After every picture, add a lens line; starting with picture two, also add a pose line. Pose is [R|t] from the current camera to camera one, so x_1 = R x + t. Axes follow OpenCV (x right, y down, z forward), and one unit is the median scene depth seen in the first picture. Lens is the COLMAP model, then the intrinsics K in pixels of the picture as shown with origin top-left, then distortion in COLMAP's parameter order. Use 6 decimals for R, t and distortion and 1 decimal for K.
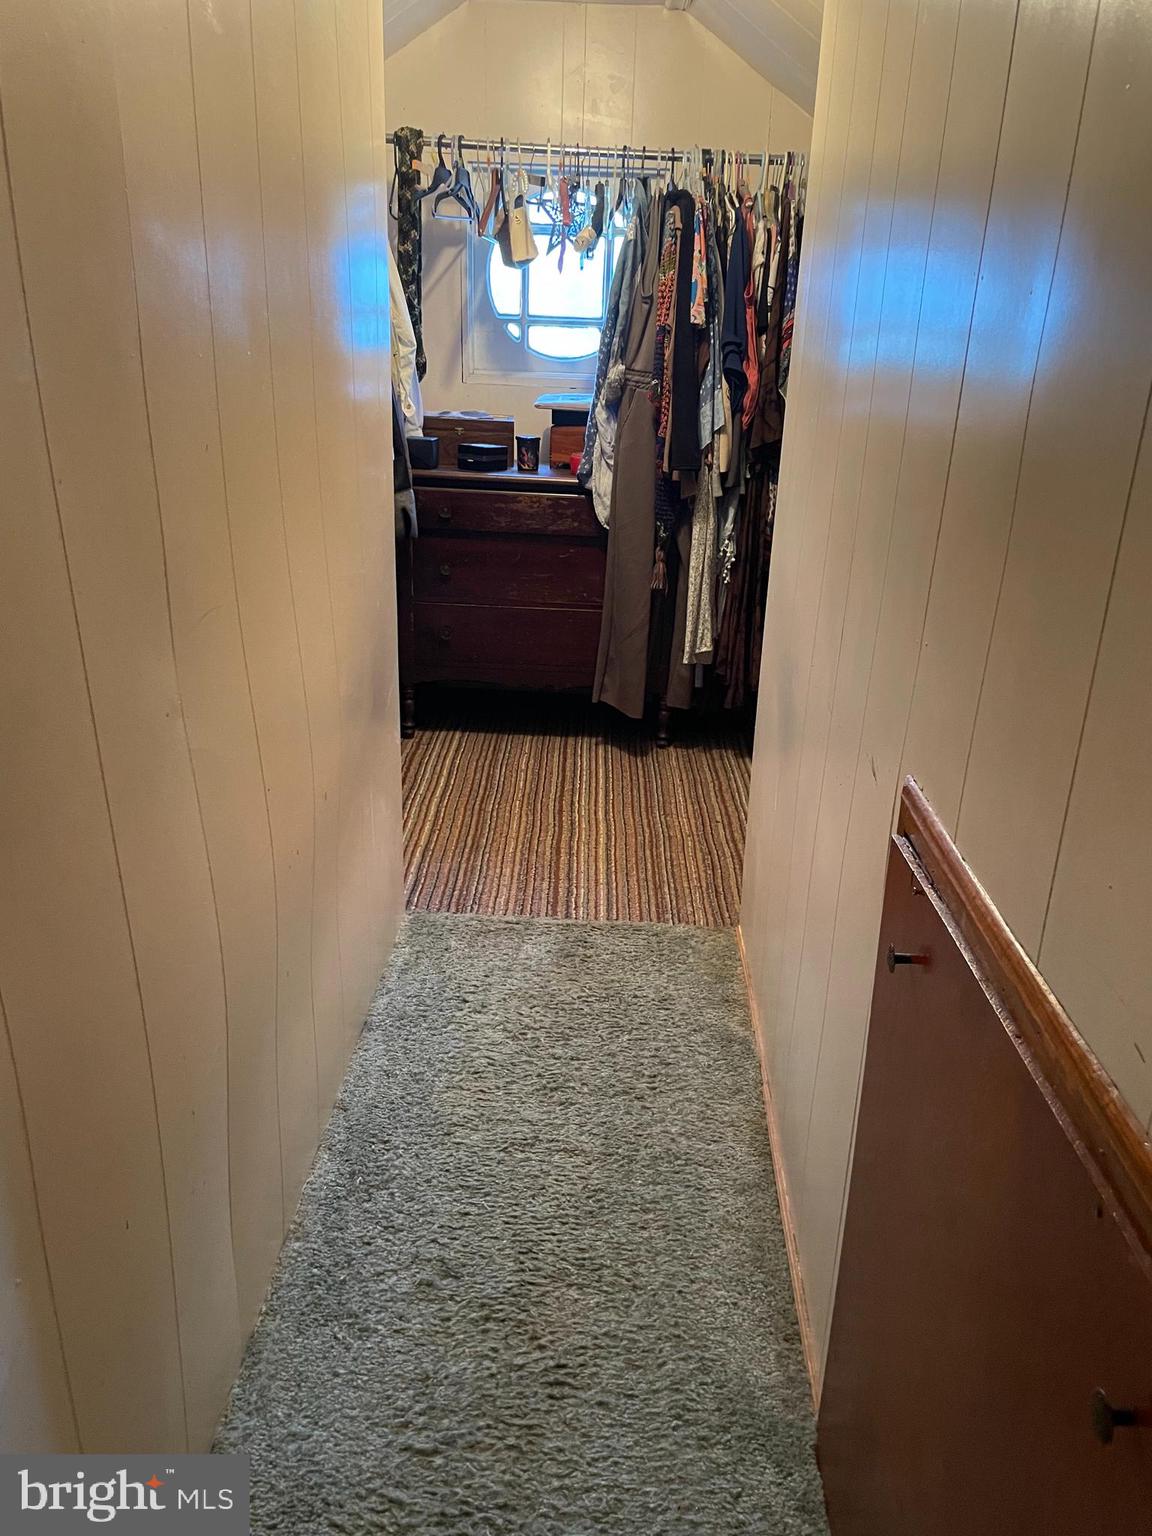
lens RADIAL K [[1173.9, 0, 575.3], [0, 1173.9, 776.7], [0, 0, 1]] dist [0.082703, -0.106016]
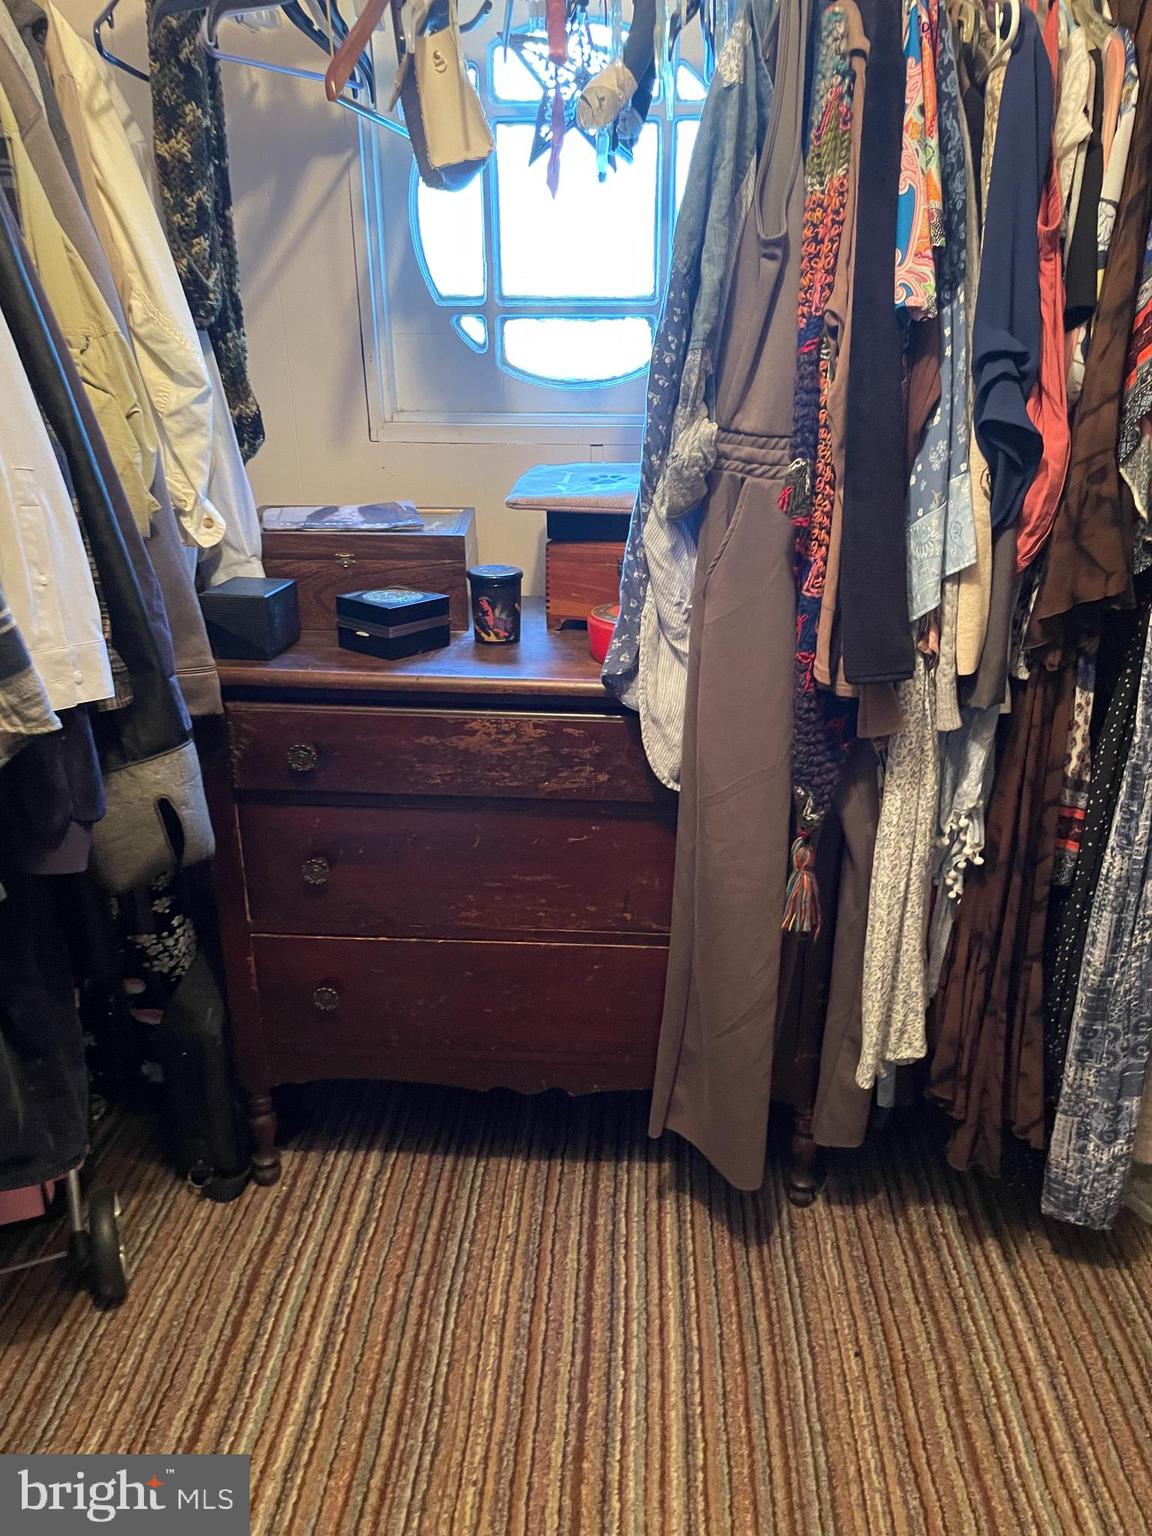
lens RADIAL K [[1173.9, 0, 577.0], [0, 1173.9, 771.8], [0, 0, 1]] dist [0.082703, -0.106016]
pose [[0.998726, -0.019096, -0.046707, 0.011337], [0.019843, 0.999681, 0.015593, -0.225934], [0.046394, -0.016500, 0.998787, 0.573824]]
